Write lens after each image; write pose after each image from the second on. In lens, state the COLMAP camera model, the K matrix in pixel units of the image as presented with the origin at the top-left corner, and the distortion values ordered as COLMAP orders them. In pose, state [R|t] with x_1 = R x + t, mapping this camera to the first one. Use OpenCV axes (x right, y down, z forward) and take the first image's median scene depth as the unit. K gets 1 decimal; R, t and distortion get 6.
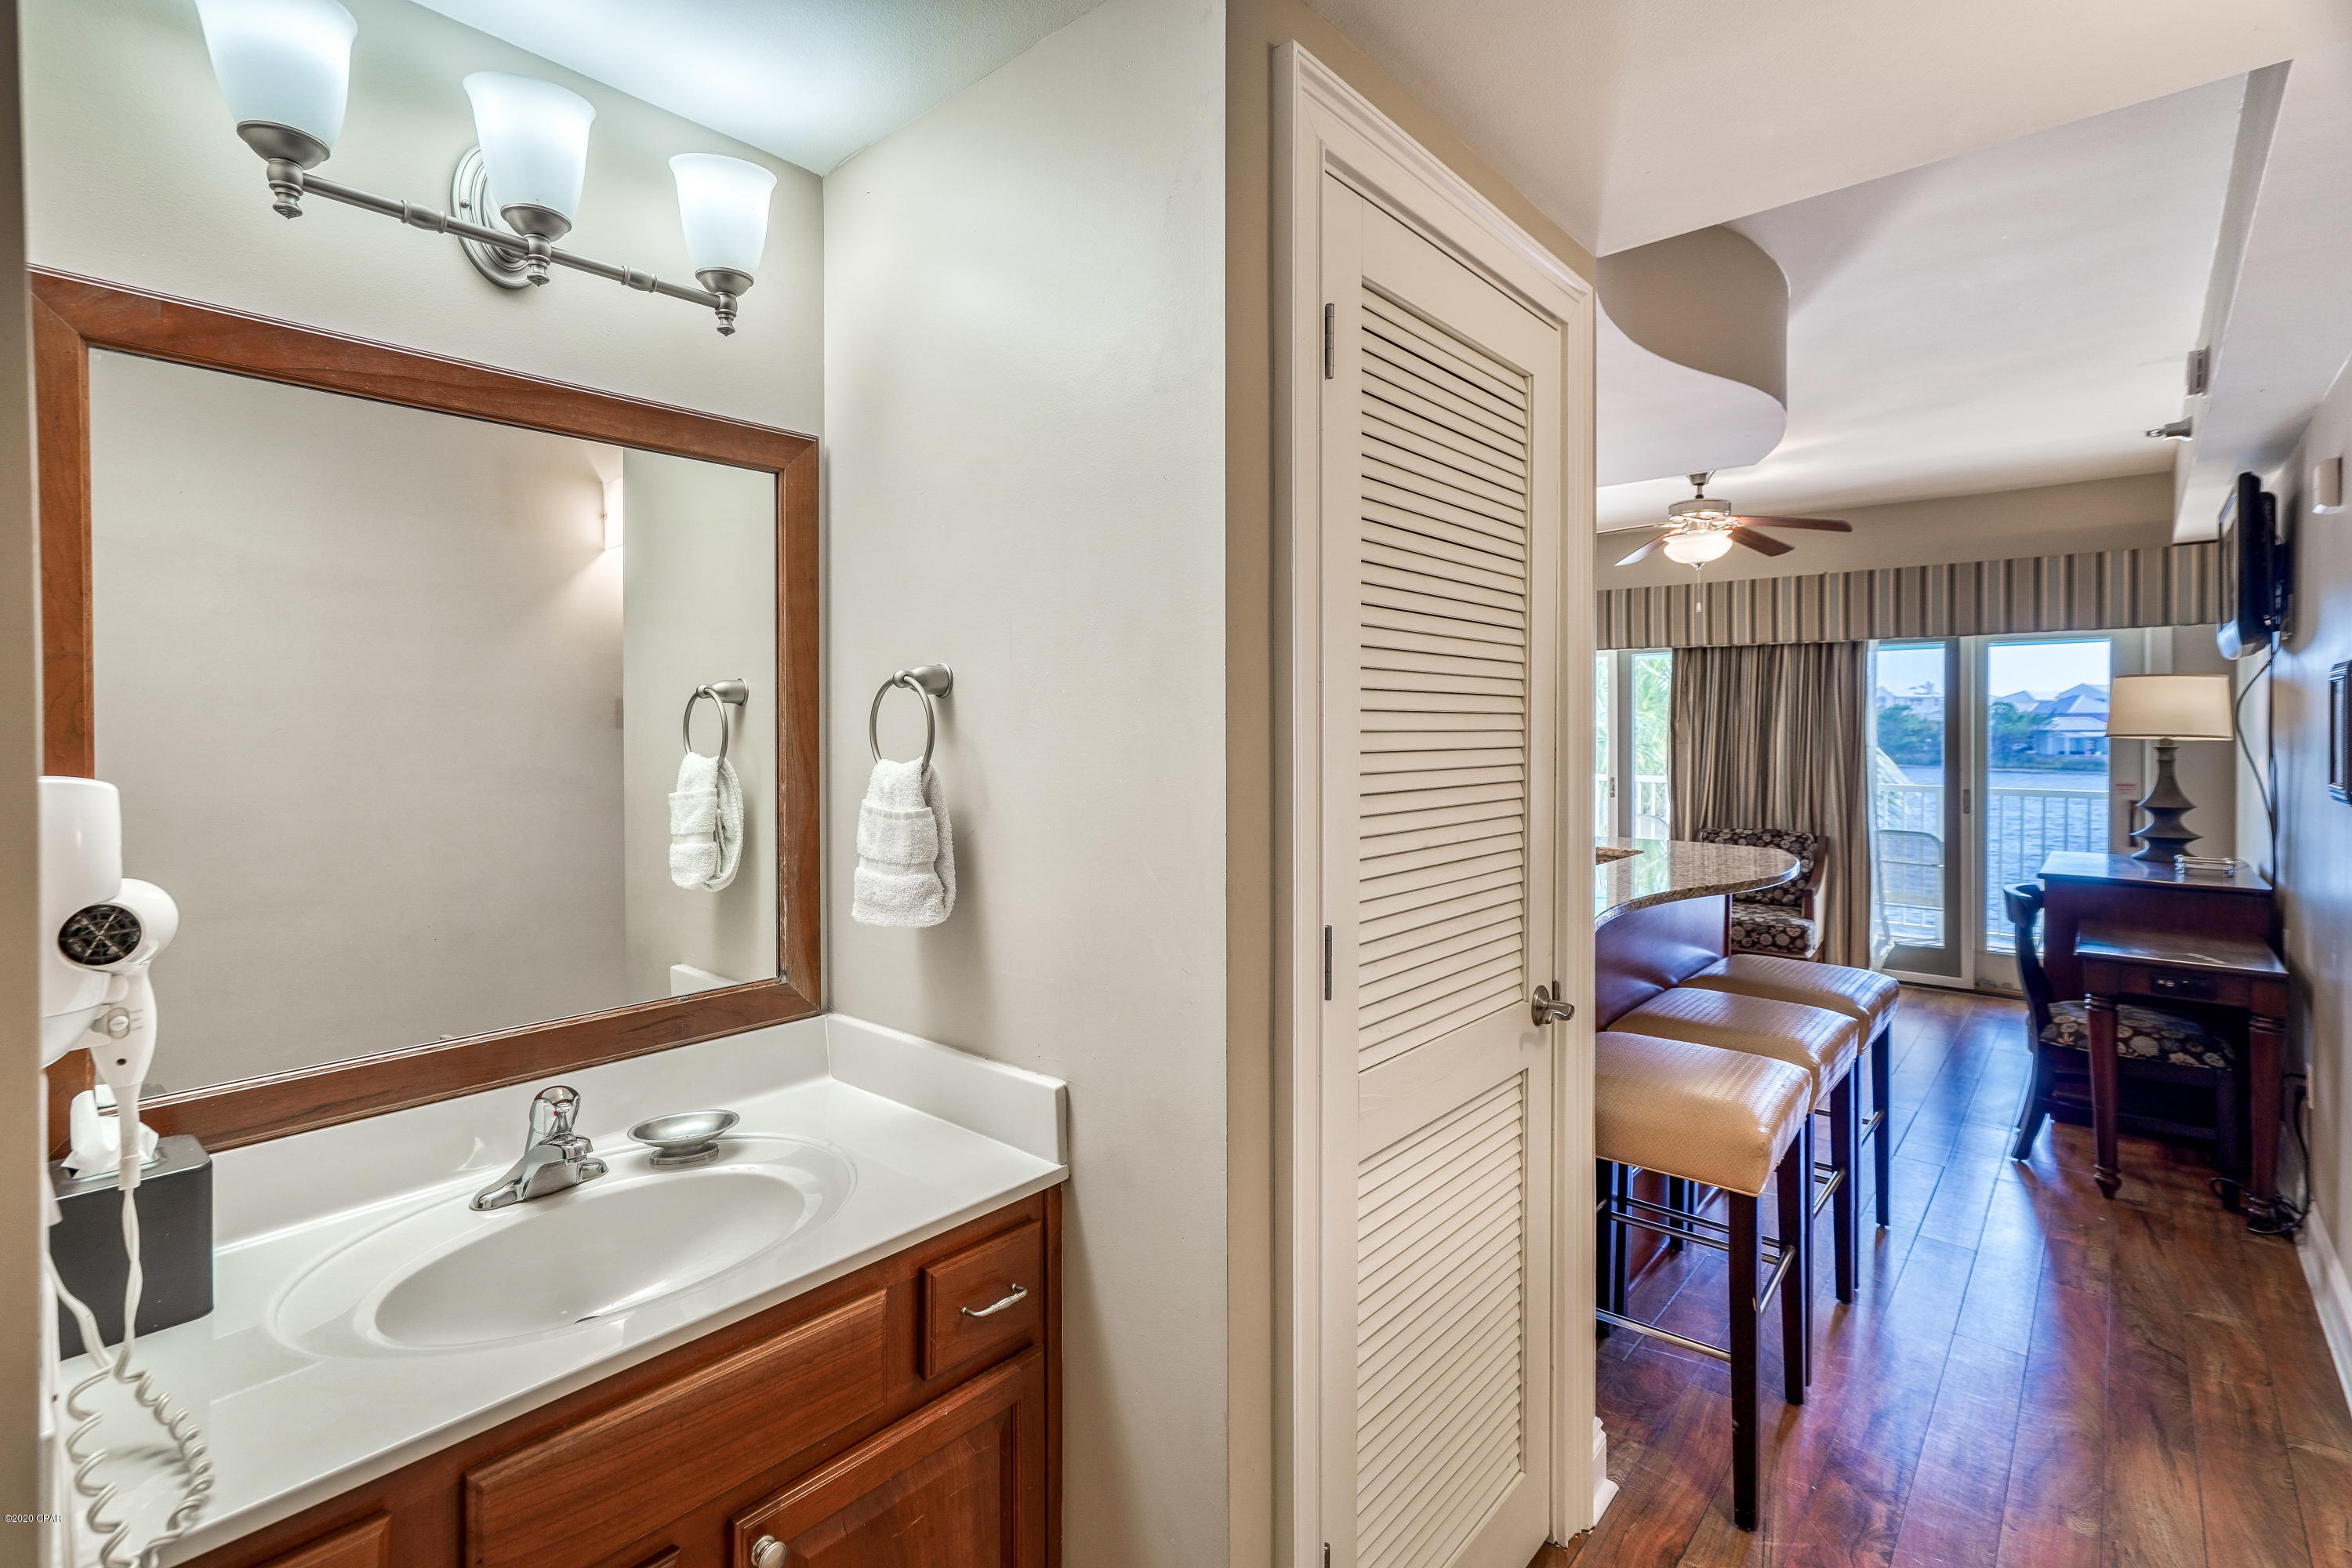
lens RADIAL K [[1095.1, 0, 1214.1], [0, 1095.1, 736.1], [0, 0, 1]] dist [-0.004166, 0.005641]
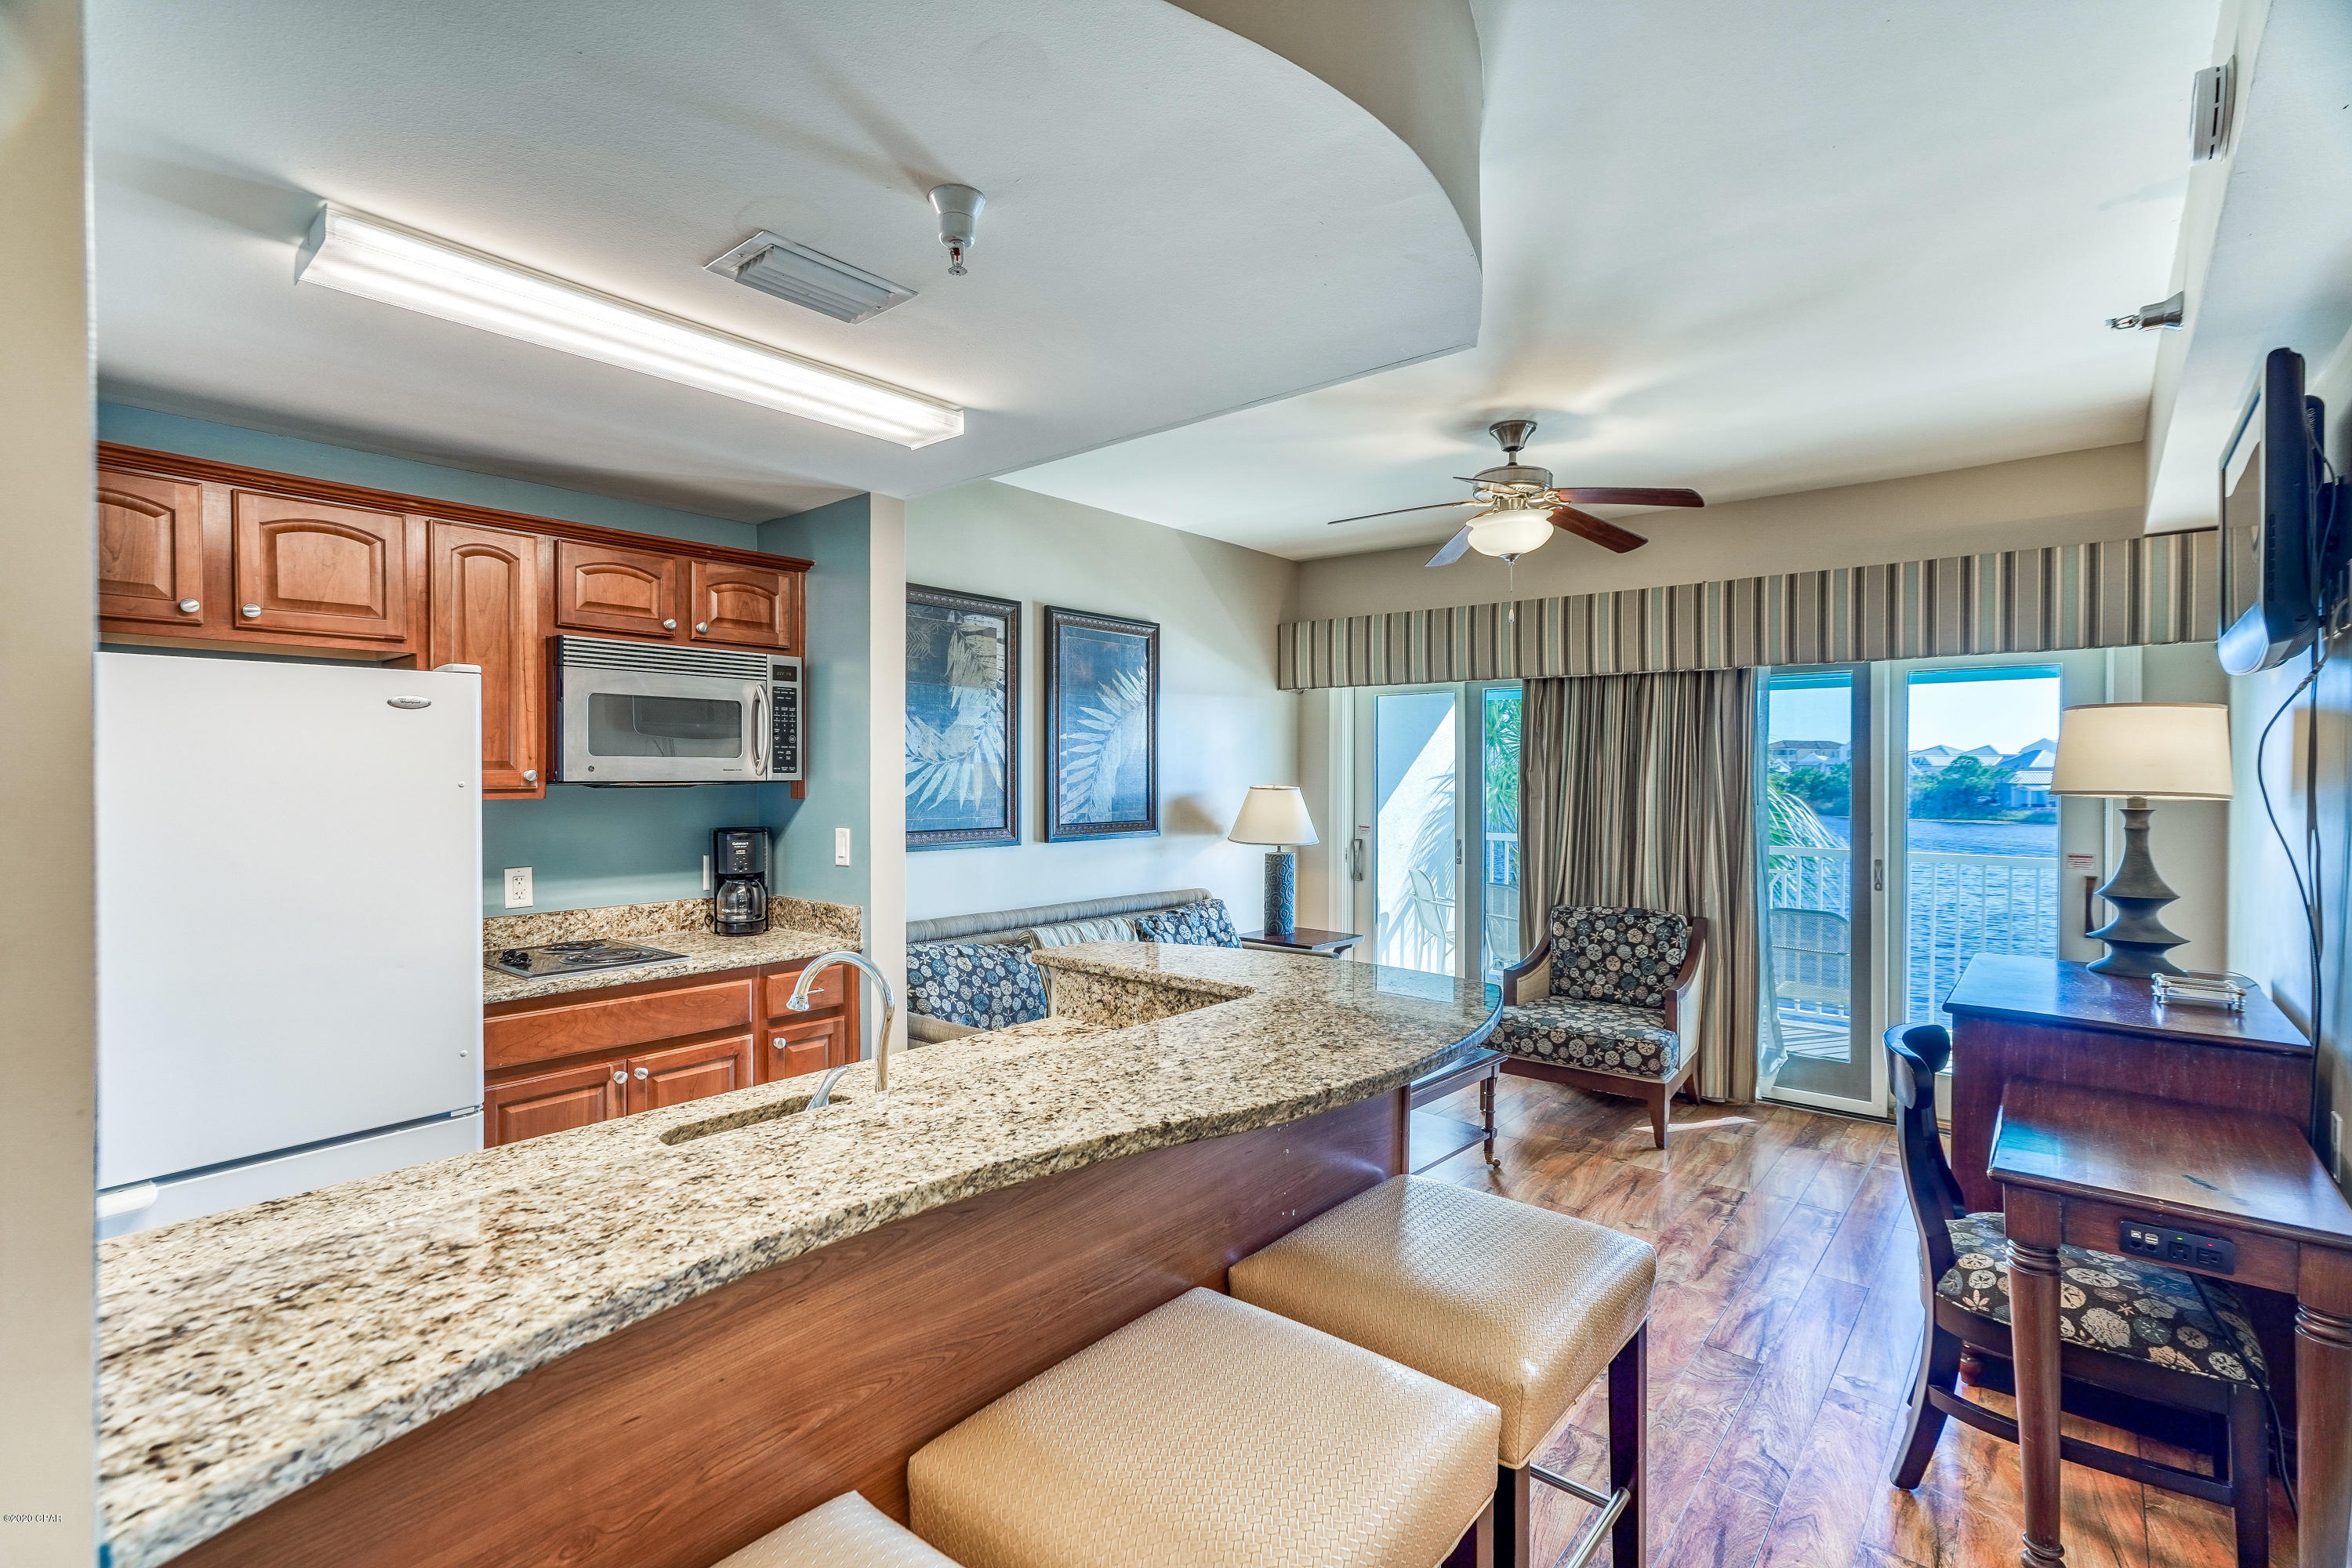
lens RADIAL K [[1095.1, 0, 1205.6], [0, 1095.1, 781.7], [0, 0, 1]] dist [-0.004166, 0.005641]
pose [[0.999832, 0.006001, 0.017299, 0.232399], [-0.005964, 0.999980, -0.002188, -0.002578], [-0.017312, 0.002084, 0.999848, 0.275268]]
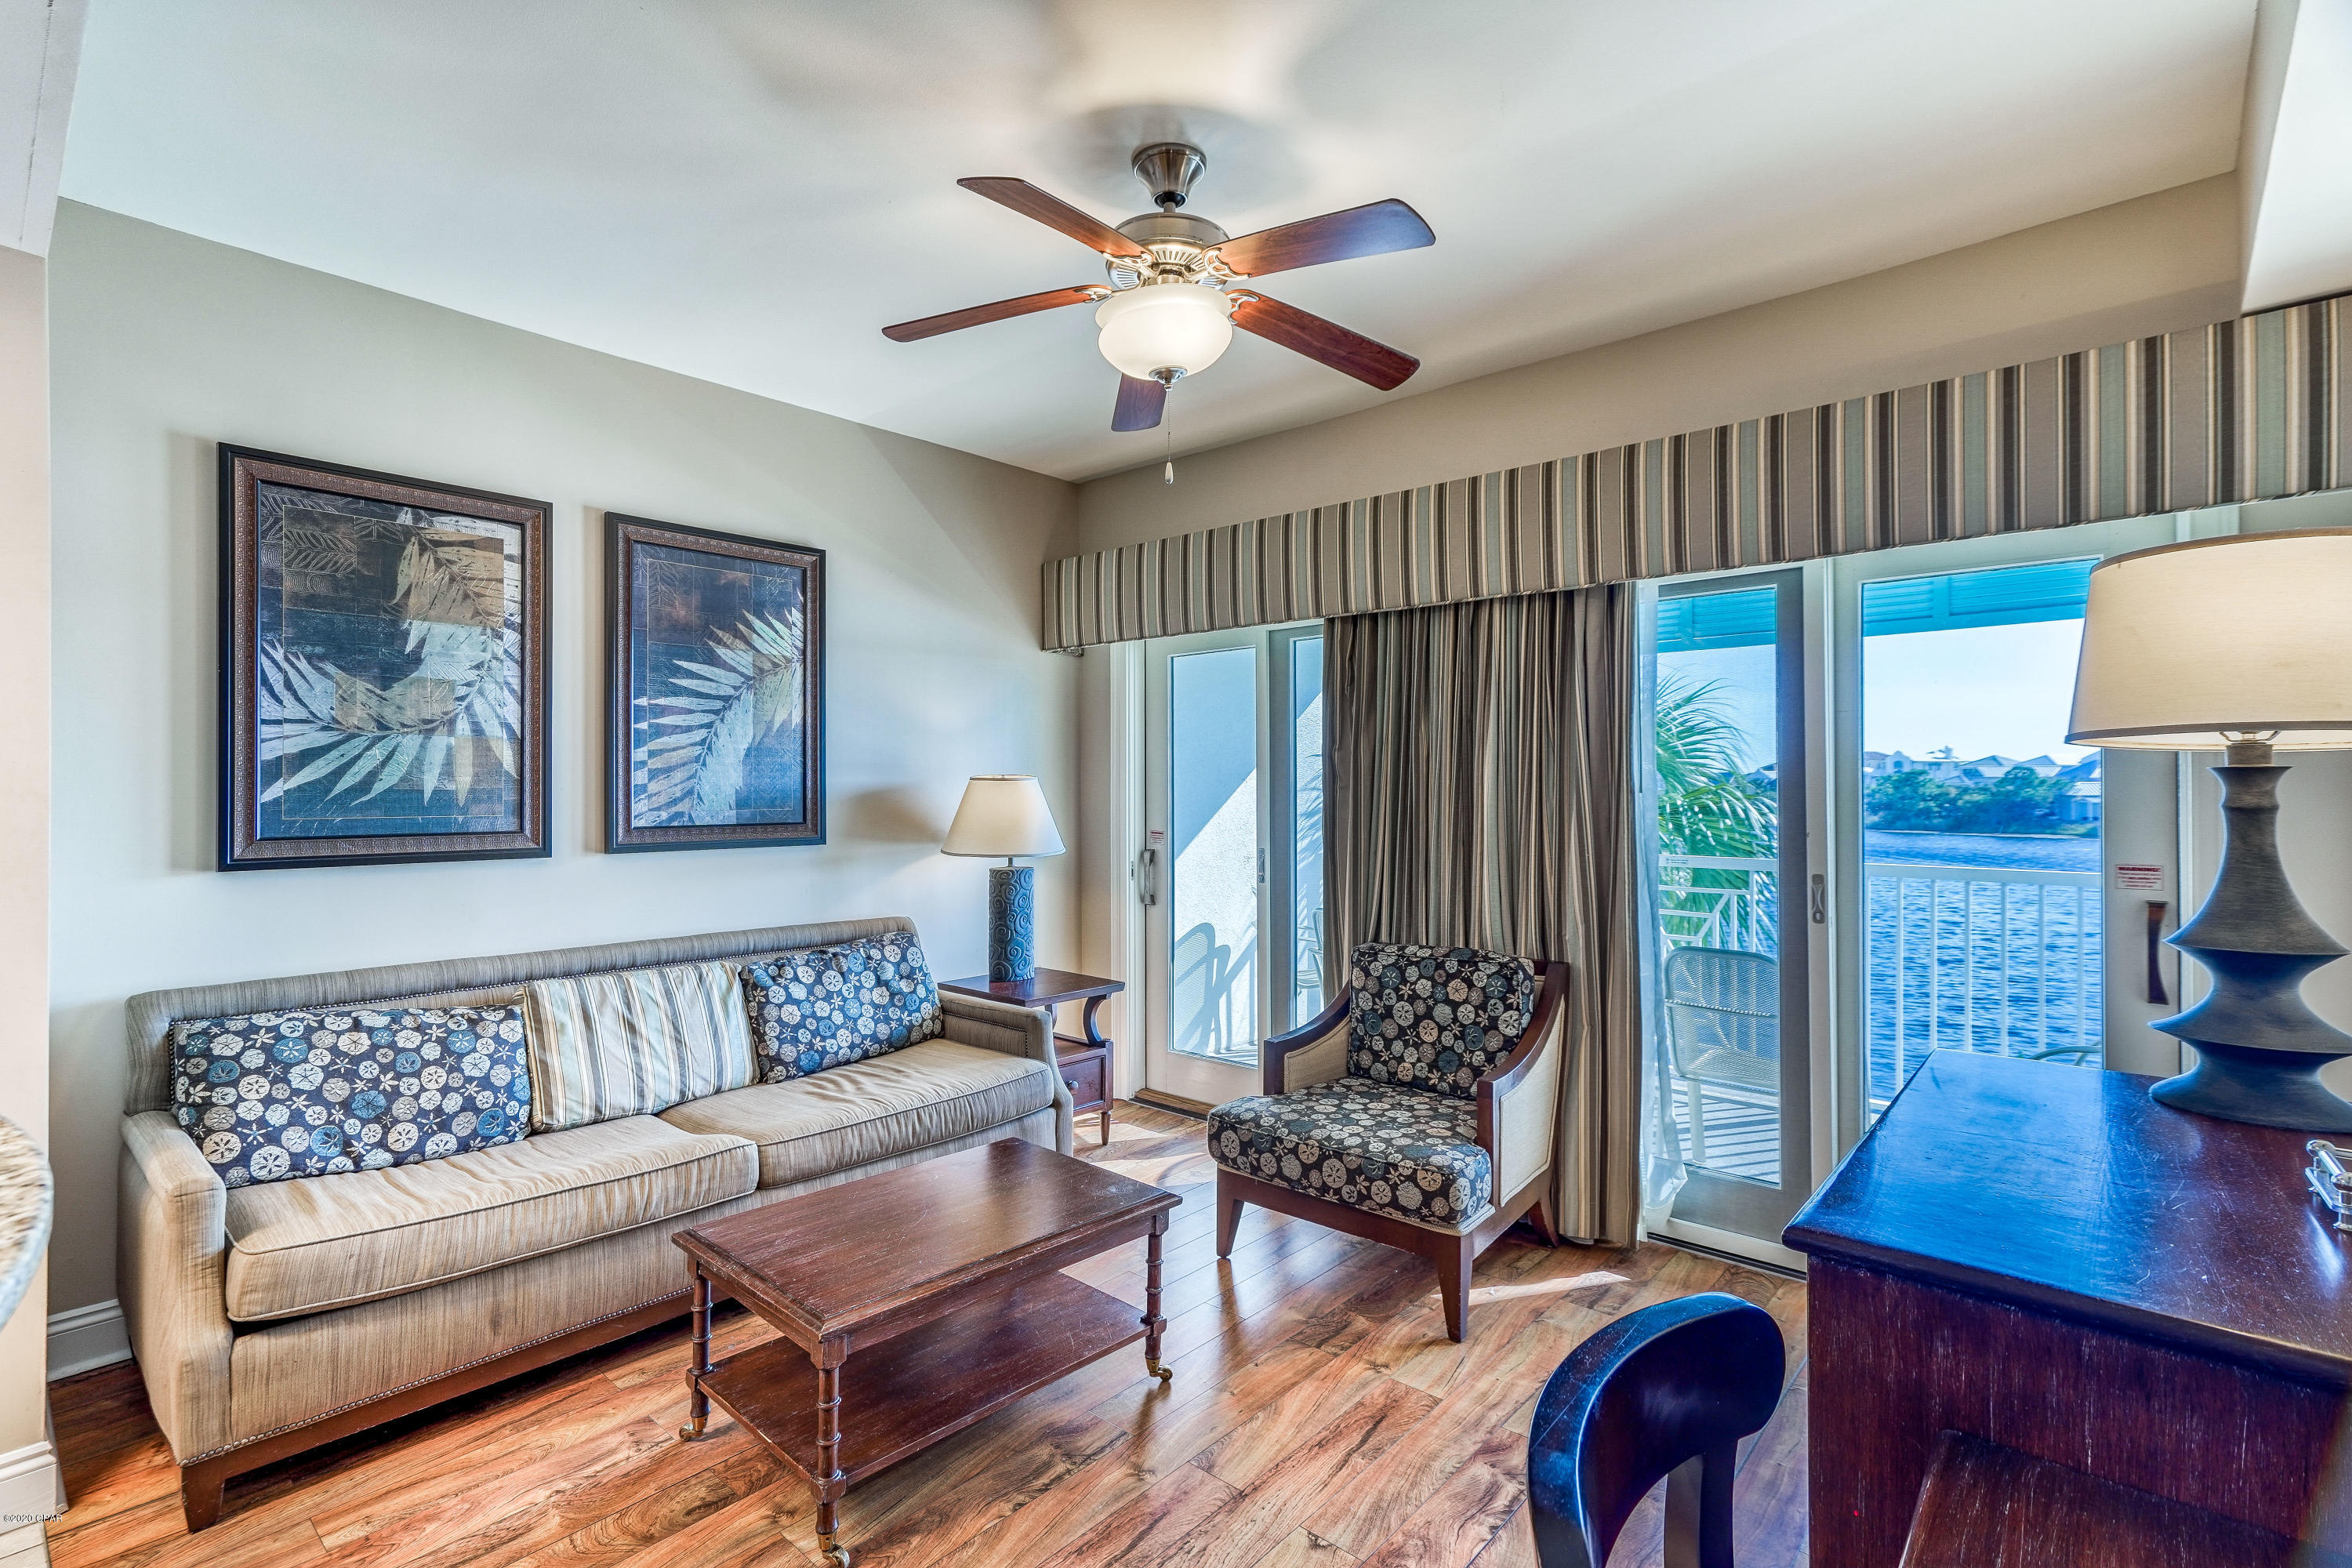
lens RADIAL K [[1095.1, 0, 1215.3], [0, 1095.1, 786.6], [0, 0, 1]] dist [-0.004166, 0.005641]
pose [[0.999926, 0.000526, -0.012149, 0.491915], [-0.000691, 0.999908, -0.013544, 0.017813], [0.012141, 0.013552, 0.999834, 0.584069]]
